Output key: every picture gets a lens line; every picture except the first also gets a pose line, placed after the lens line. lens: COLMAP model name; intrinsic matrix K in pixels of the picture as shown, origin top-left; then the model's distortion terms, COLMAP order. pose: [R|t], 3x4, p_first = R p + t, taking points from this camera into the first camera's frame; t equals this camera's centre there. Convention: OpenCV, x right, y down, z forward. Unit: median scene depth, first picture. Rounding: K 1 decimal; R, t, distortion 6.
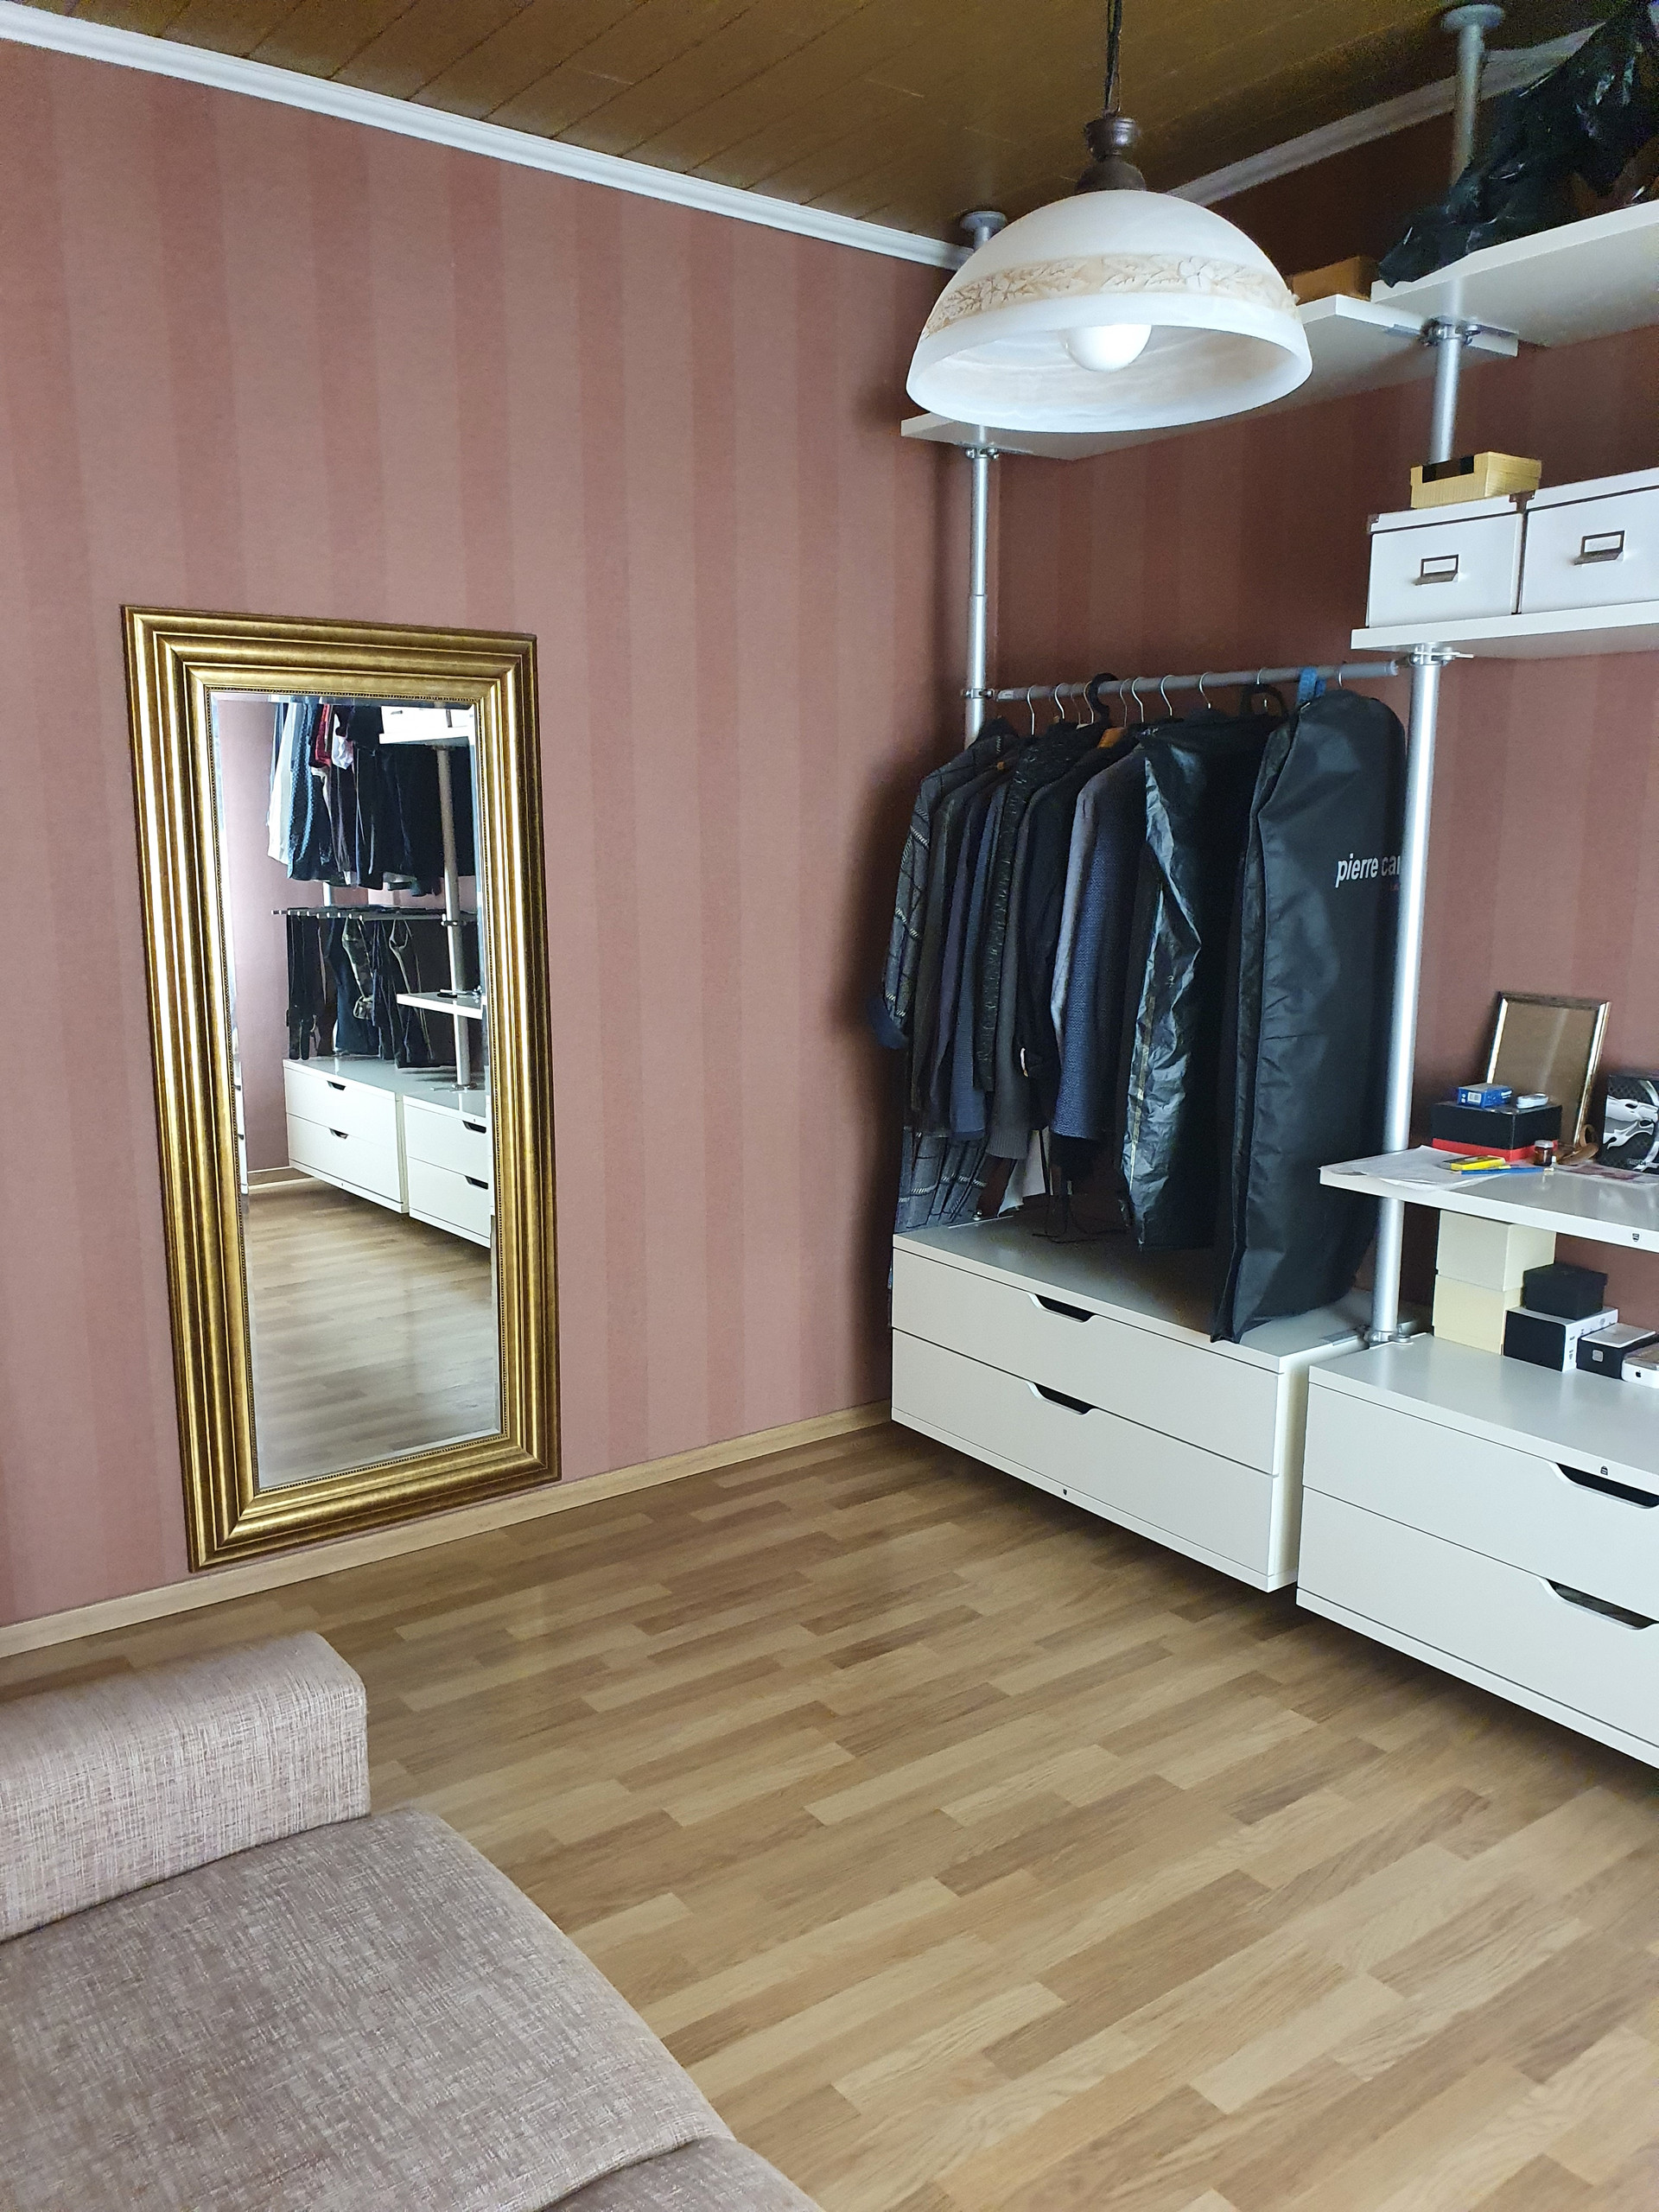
lens RADIAL K [[1715.0, 0, 829.5], [0, 1715.0, 1106.0], [0, 0, 1]] dist [0.001532, 0.001363]
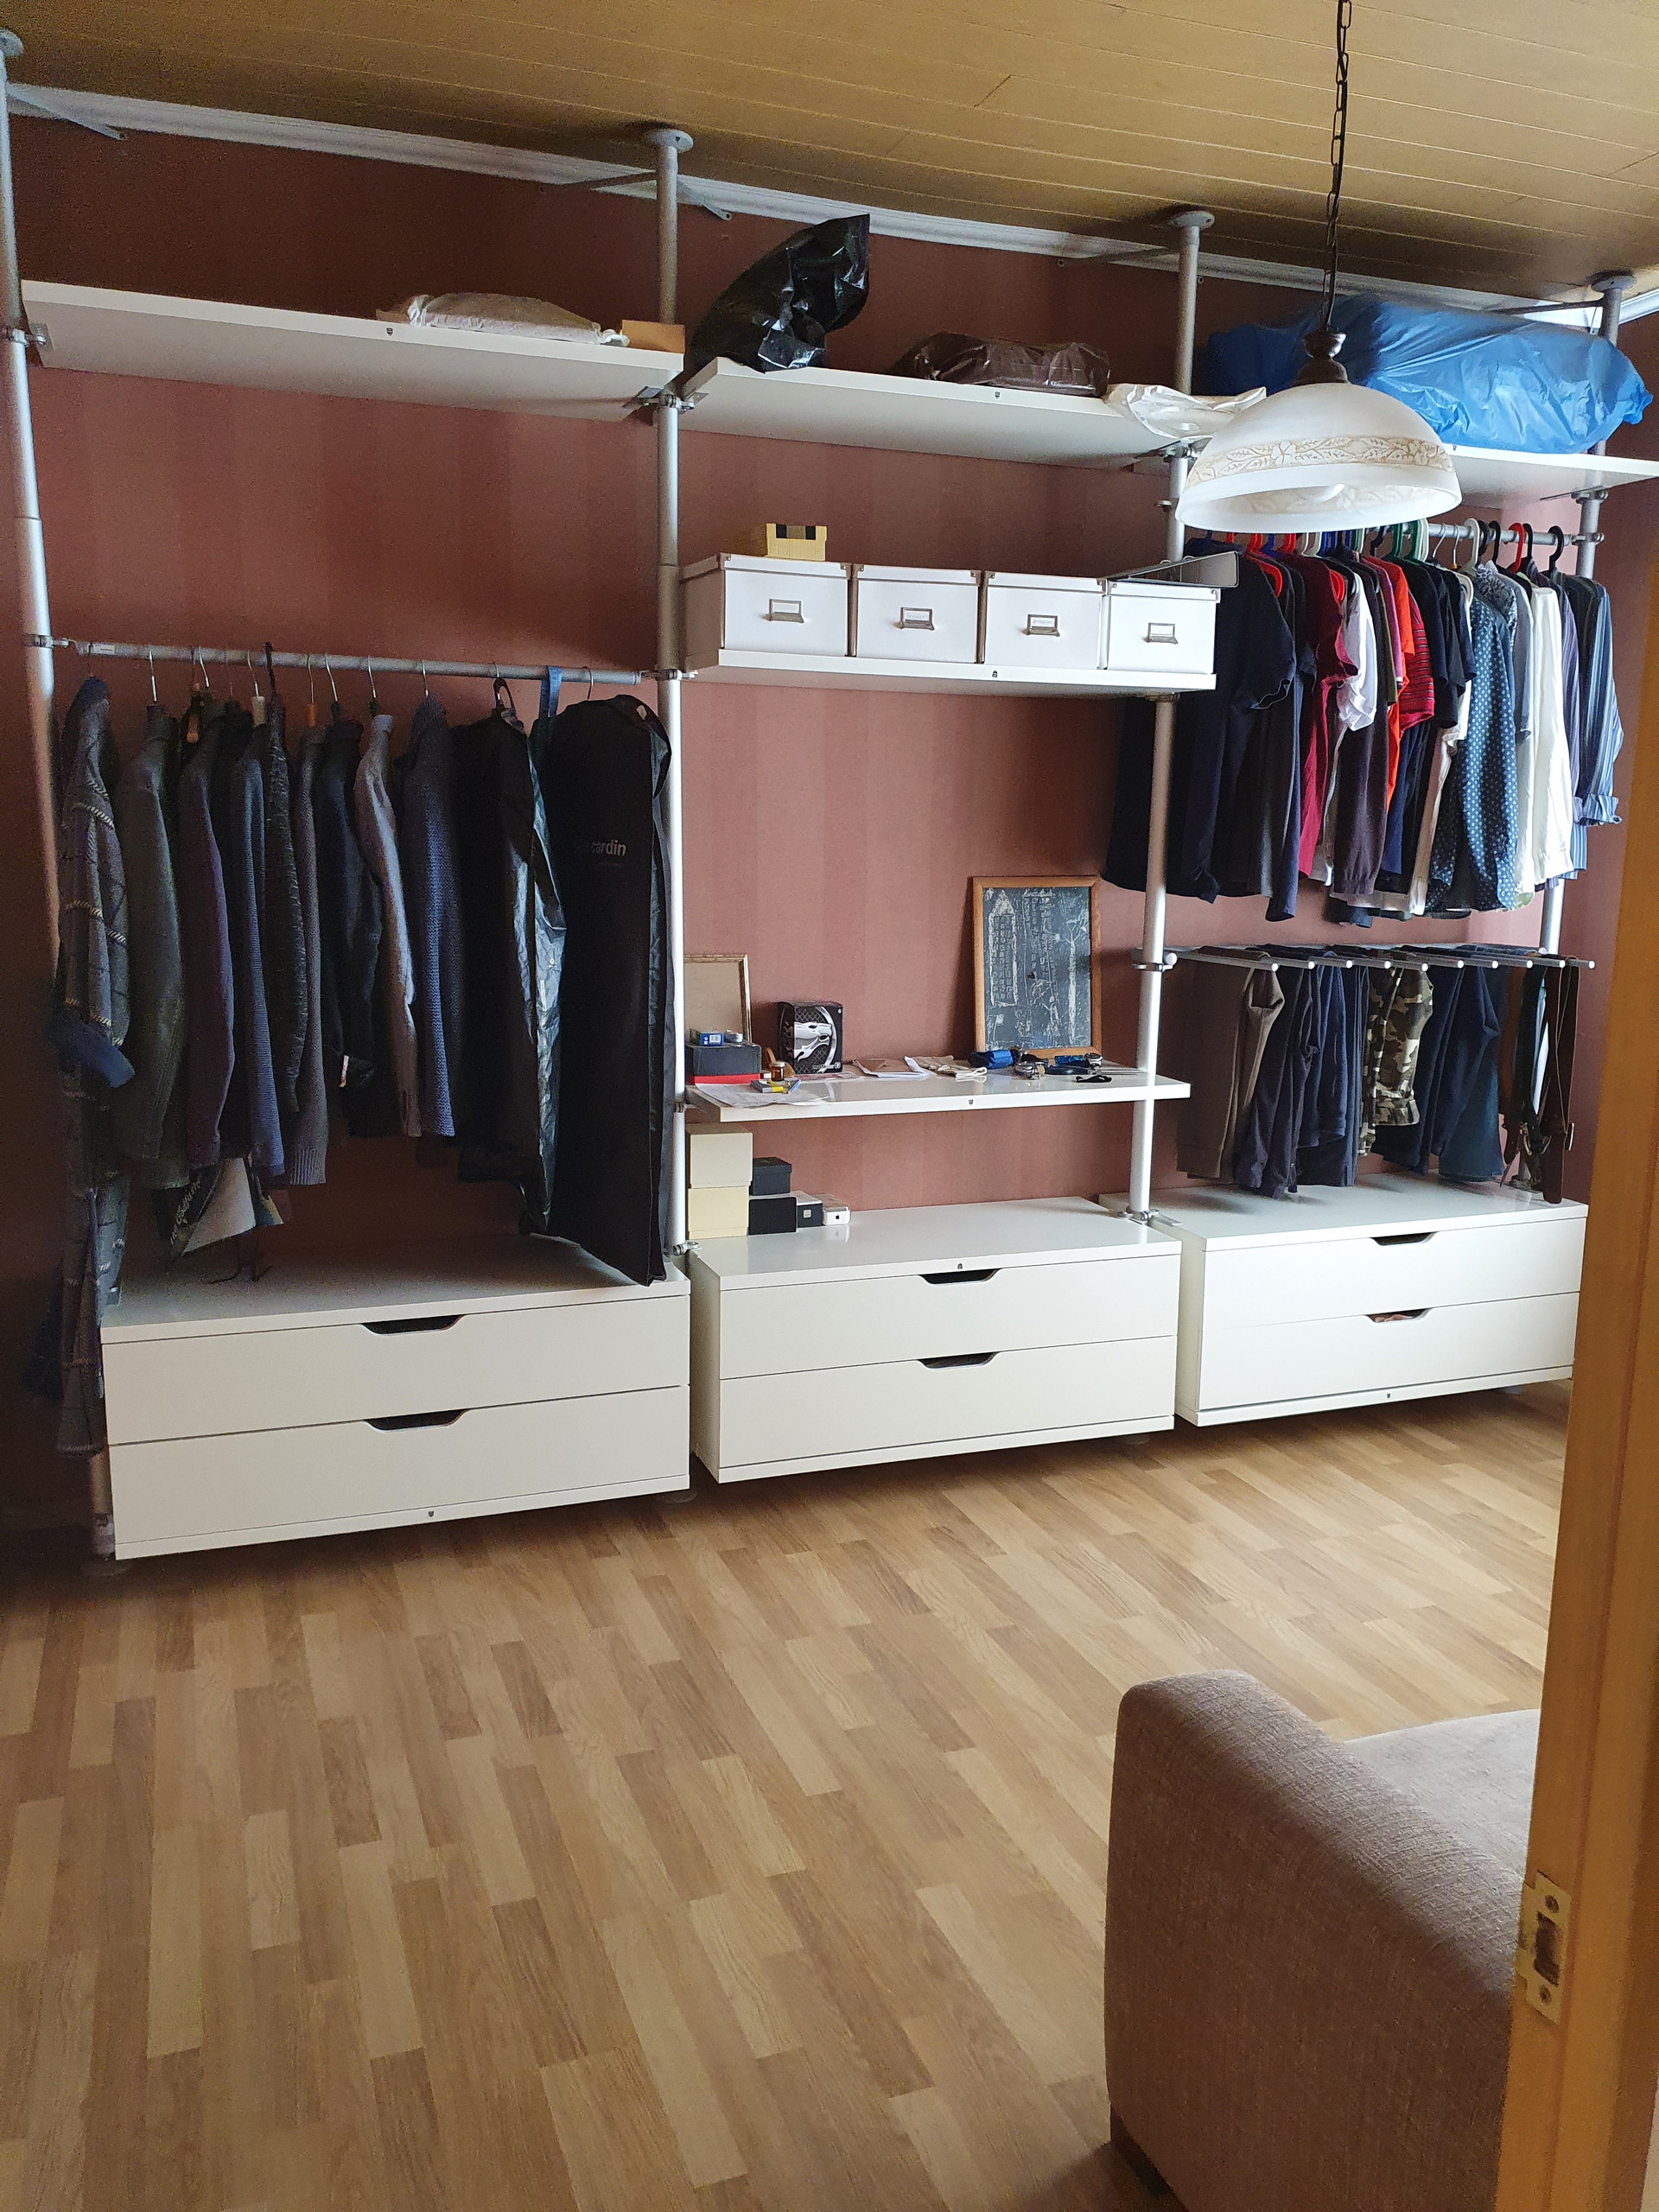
lens RADIAL K [[1710.6, 0, 831.1], [0, 1710.6, 1129.3], [0, 0, 1]] dist [0.148642, -0.339925]
pose [[0.277790, -0.165451, 0.946287, -0.835033], [0.146931, 0.980784, 0.128350, -0.093034], [-0.949339, 0.103385, 0.296762, 0.594518]]
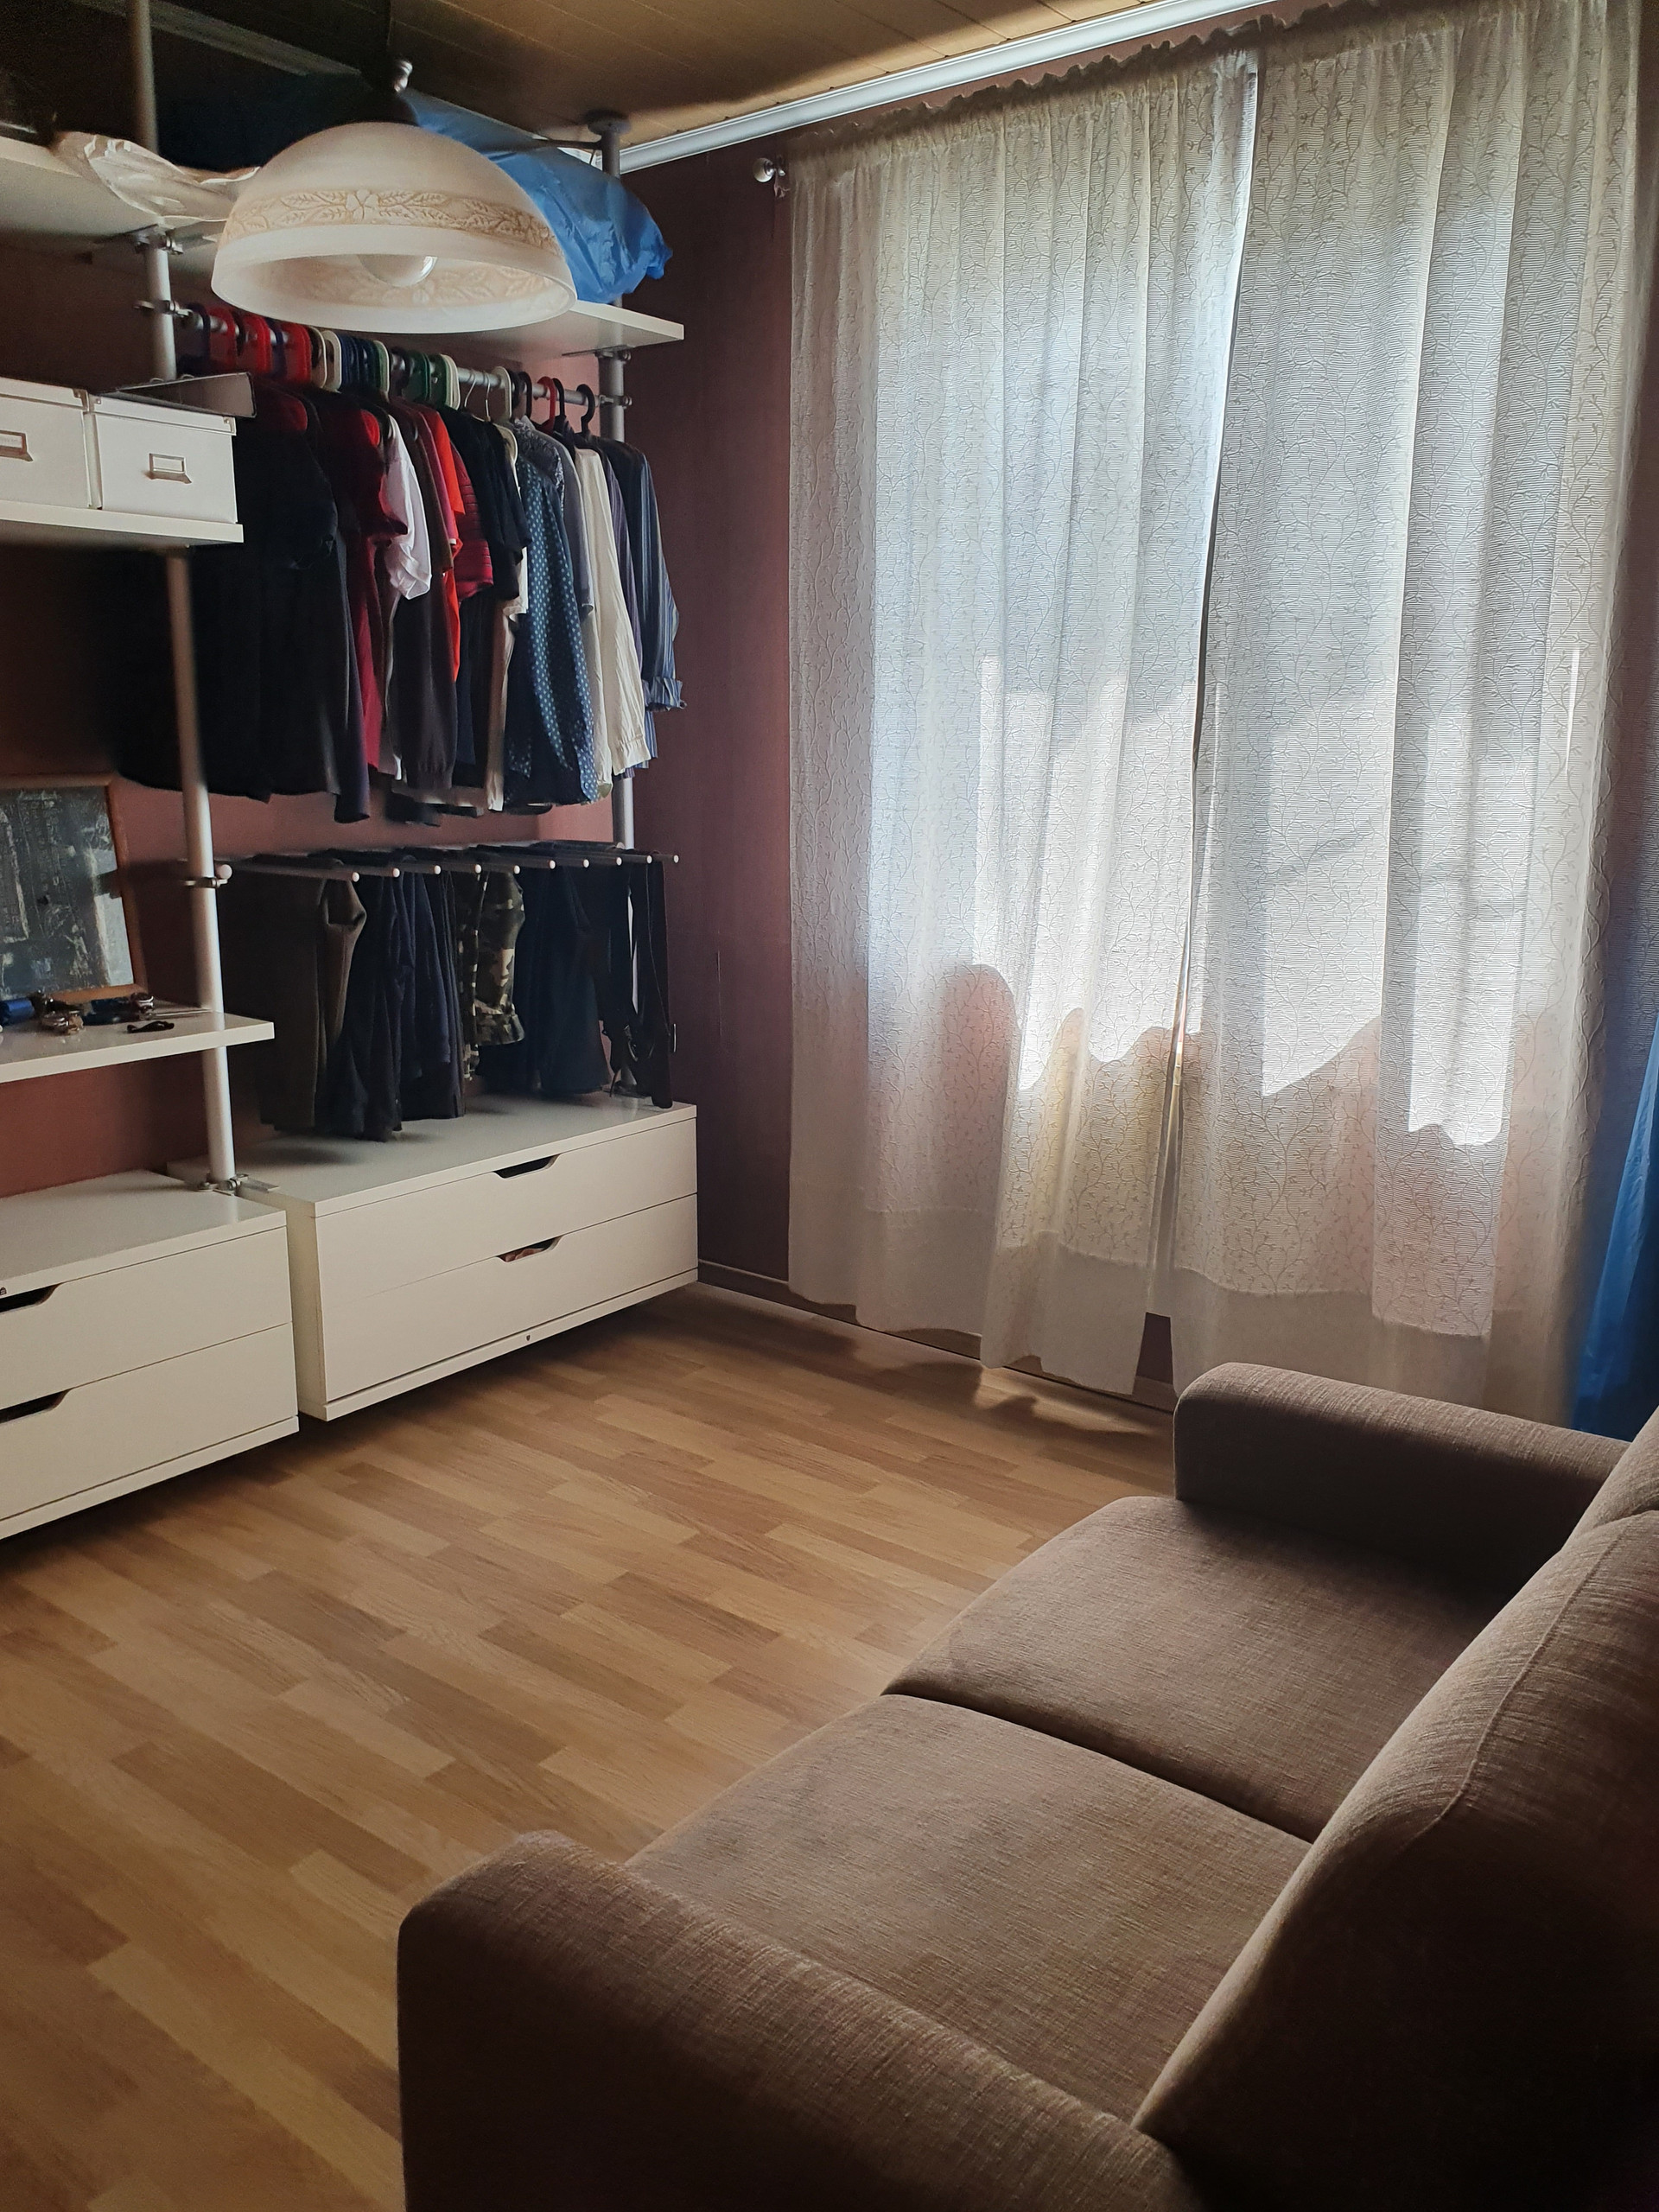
lens RADIAL K [[1738.6, 0, 799.4], [0, 1738.6, 1108.9], [0, 0, 1]] dist [0.030593, -0.007489]
pose [[-0.266540, -0.209502, 0.940779, -0.645581], [0.155789, 0.953890, 0.256560, -0.097759], [-0.951150, 0.214947, -0.221612, 0.662471]]
